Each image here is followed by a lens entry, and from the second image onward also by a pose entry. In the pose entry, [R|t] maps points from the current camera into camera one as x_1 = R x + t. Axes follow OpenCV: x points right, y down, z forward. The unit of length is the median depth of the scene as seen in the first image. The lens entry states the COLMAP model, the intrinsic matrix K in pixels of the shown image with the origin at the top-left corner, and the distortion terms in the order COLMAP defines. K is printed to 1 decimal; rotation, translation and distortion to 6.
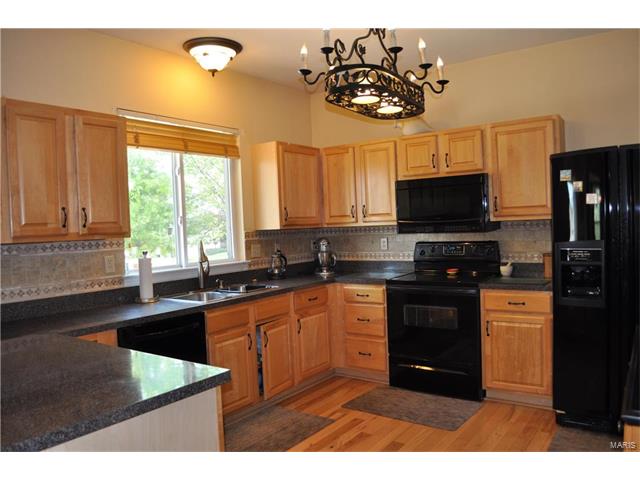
lens RADIAL K [[511.4, 0, 318.4], [0, 511.4, 239.9], [0, 0, 1]] dist [-0.075935, 0.009612]
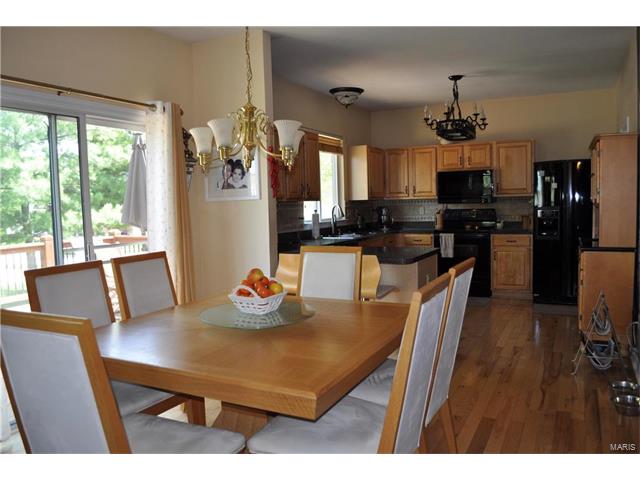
lens RADIAL K [[511.4, 0, 321.6], [0, 511.4, 239.7], [0, 0, 1]] dist [-0.075935, 0.009612]
pose [[0.989952, 0.004667, 0.141330, -0.476171], [-0.009985, 0.999267, 0.036946, 0.050242], [-0.141054, -0.037986, 0.989273, -0.626939]]
